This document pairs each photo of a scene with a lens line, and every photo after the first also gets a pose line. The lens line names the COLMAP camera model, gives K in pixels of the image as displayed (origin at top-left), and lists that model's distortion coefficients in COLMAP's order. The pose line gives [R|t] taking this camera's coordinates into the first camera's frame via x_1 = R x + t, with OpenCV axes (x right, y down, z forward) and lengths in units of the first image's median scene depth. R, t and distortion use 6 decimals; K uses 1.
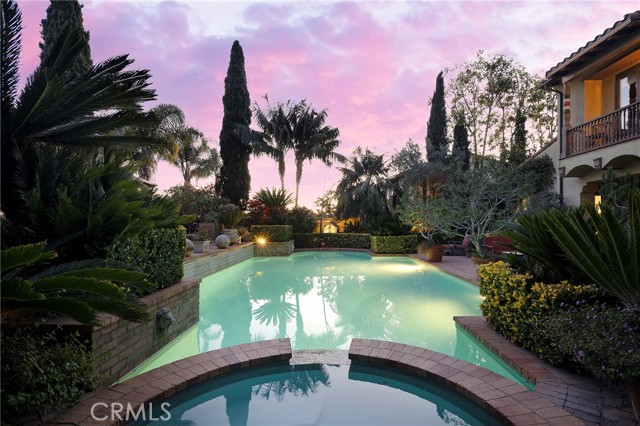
lens RADIAL K [[291.9, 0, 320.0], [0, 291.9, 213.0], [0, 0, 1]] dist [-0.000522, -0.000713]
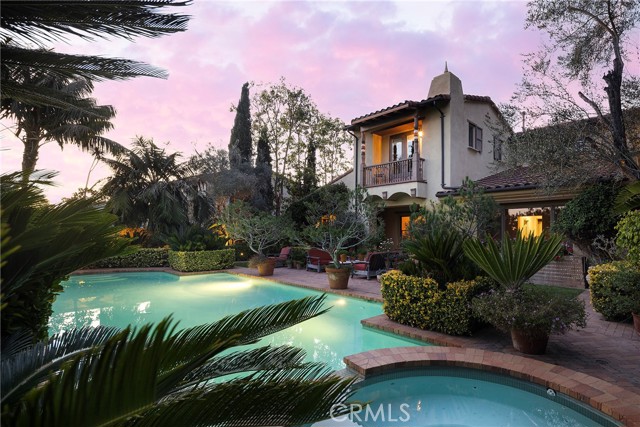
lens RADIAL K [[321.6, 0, 320.0], [0, 321.6, 213.5], [0, 0, 1]] dist [0.000210, -0.000369]
pose [[0.697388, 0.048537, 0.715048, -0.198037], [-0.031079, 0.998814, -0.037488, -0.007228], [-0.716019, 0.003920, 0.698069, 0.069458]]
